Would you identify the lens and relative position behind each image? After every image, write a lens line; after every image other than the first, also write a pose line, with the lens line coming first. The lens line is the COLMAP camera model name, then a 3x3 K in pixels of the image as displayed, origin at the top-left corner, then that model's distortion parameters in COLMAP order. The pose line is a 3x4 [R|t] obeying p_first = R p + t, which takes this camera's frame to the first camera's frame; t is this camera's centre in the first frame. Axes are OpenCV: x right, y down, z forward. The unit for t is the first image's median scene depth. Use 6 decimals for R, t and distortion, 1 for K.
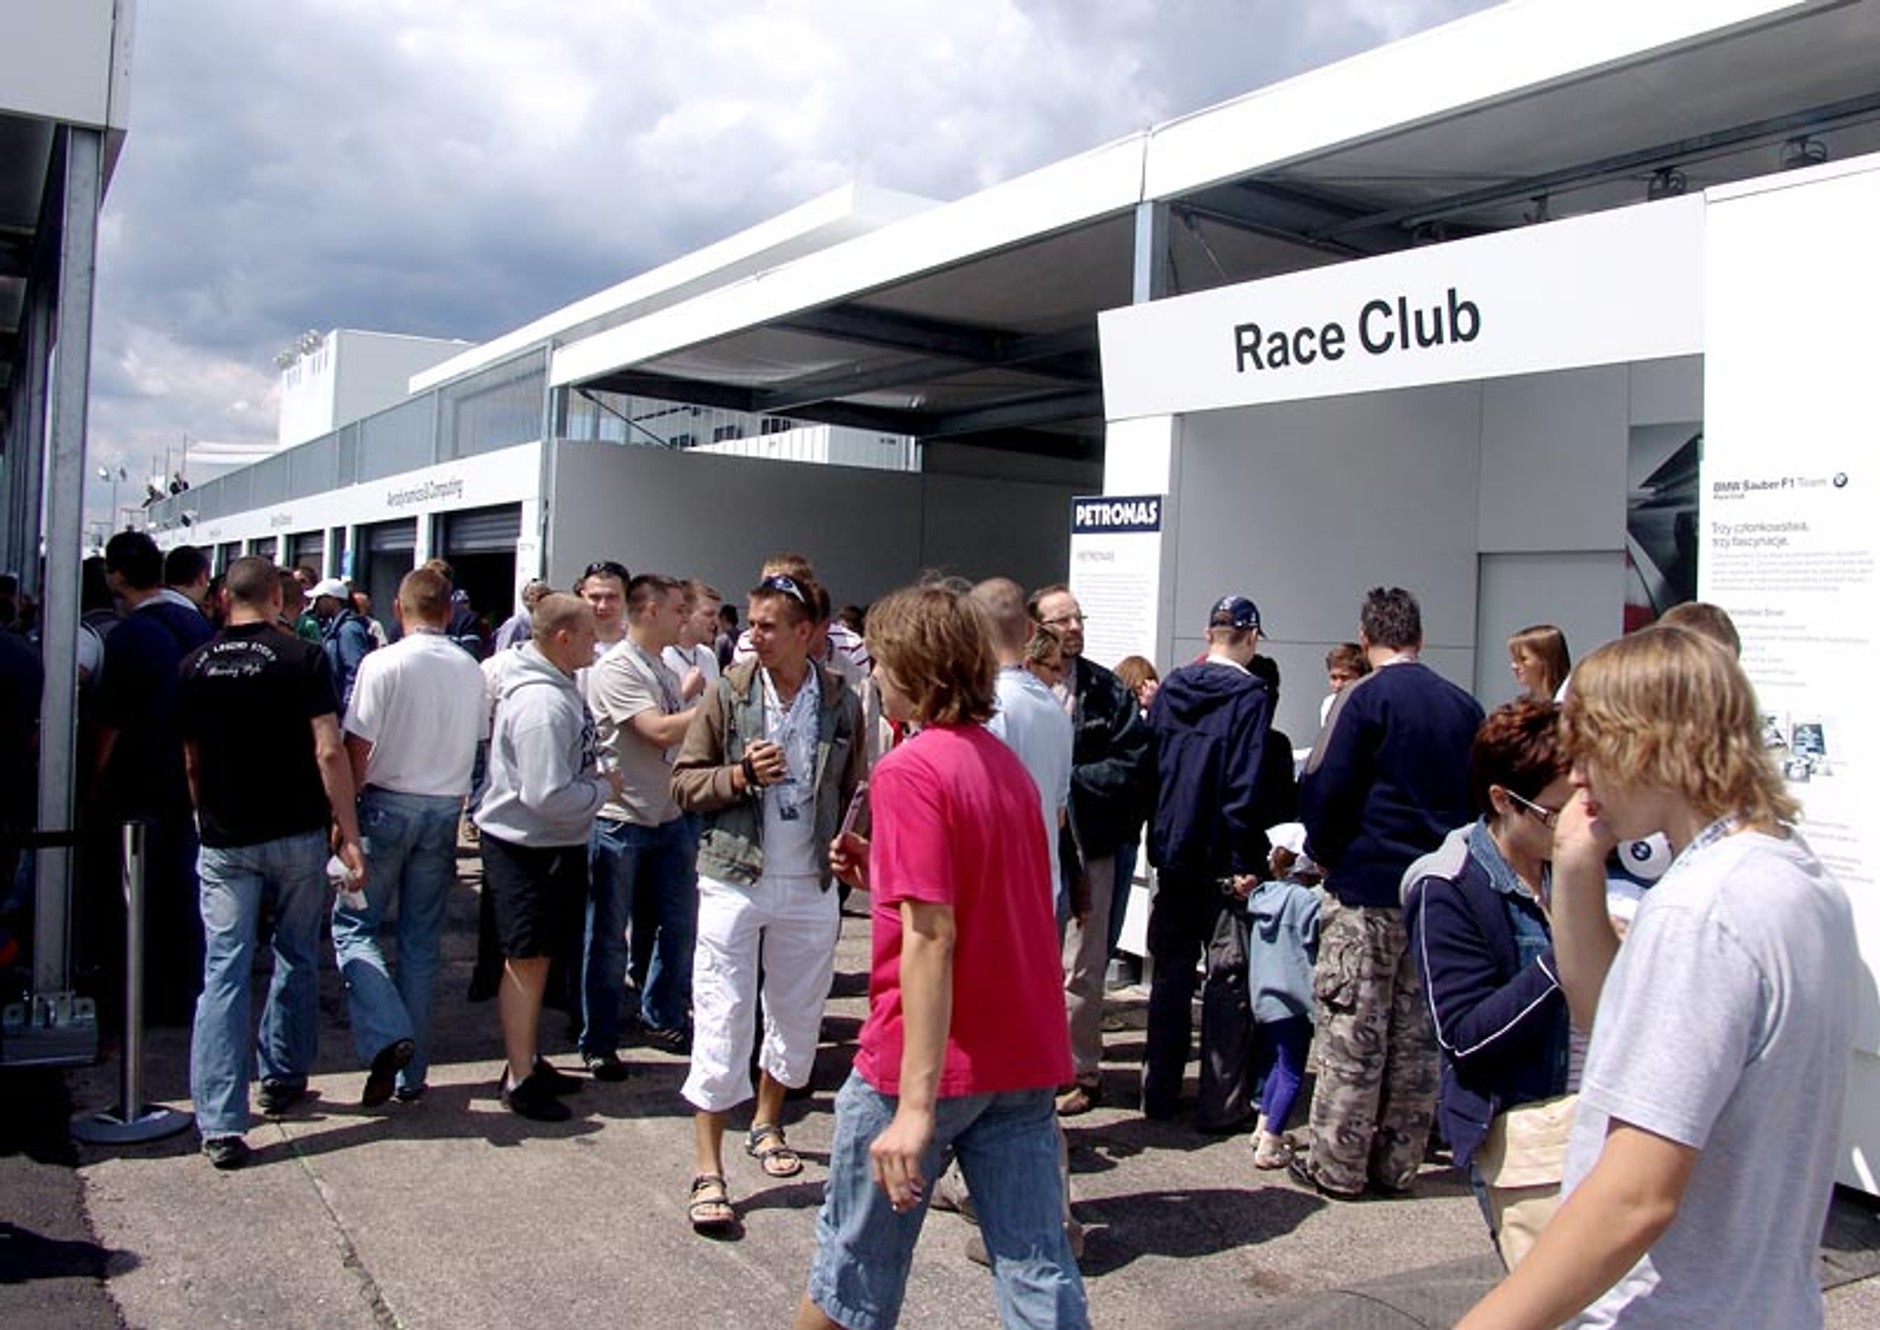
lens RADIAL K [[1576.0, 0, 940.0], [0, 1576.0, 665.0], [0, 0, 1]] dist [-0.000018, 0.001698]
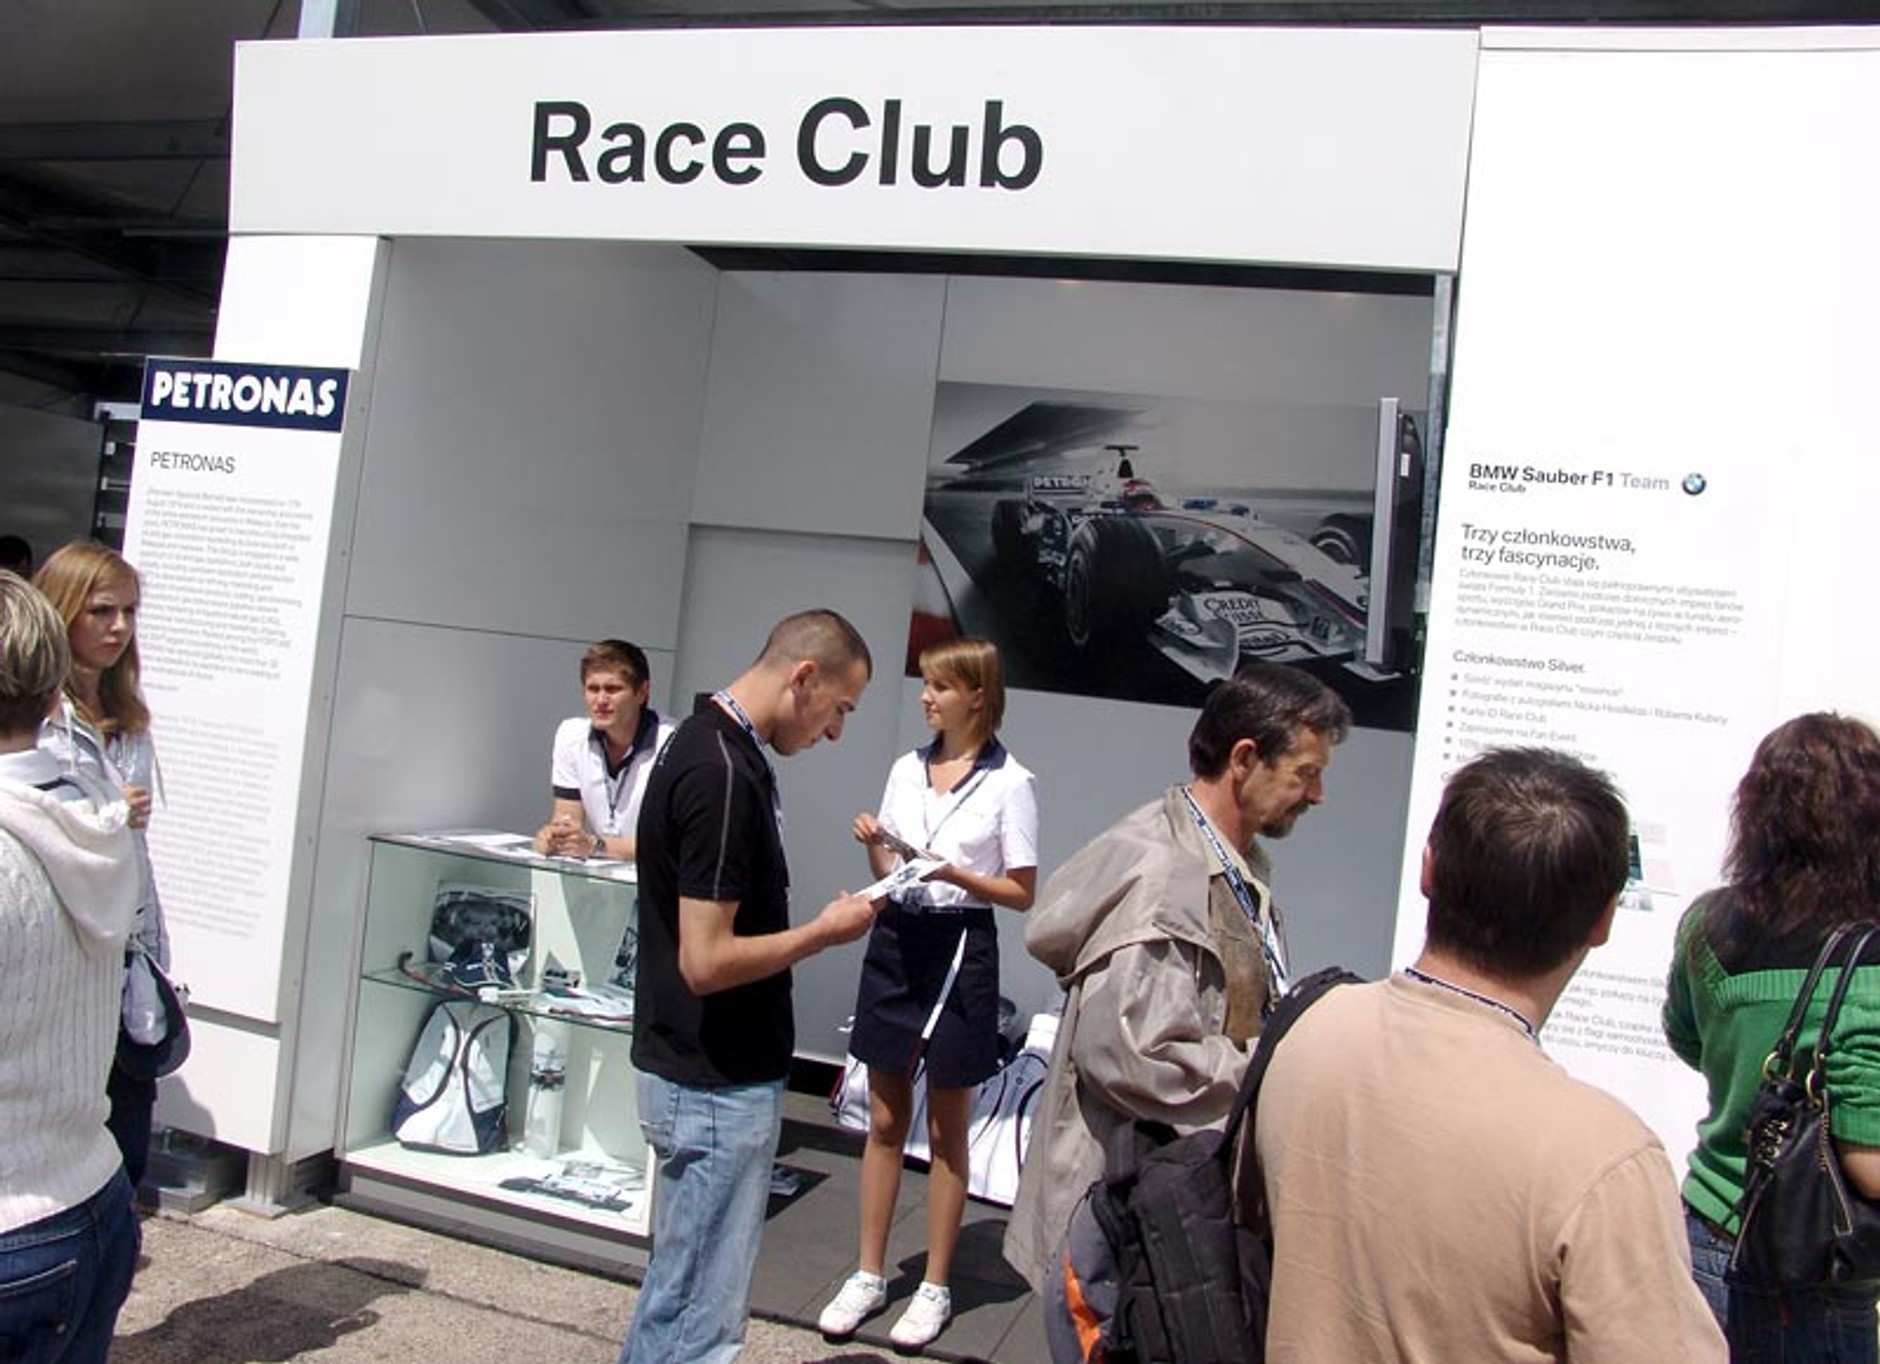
lens RADIAL K [[1611.4, 0, 940.0], [0, 1611.4, 682.0], [0, 0, 1]] dist [-0.178233, 0.200238]
pose [[0.748449, 0.042579, 0.661824, -0.079590], [-0.059795, 0.998205, 0.003401, -0.008624], [-0.660491, -0.042120, 0.749652, 0.449858]]
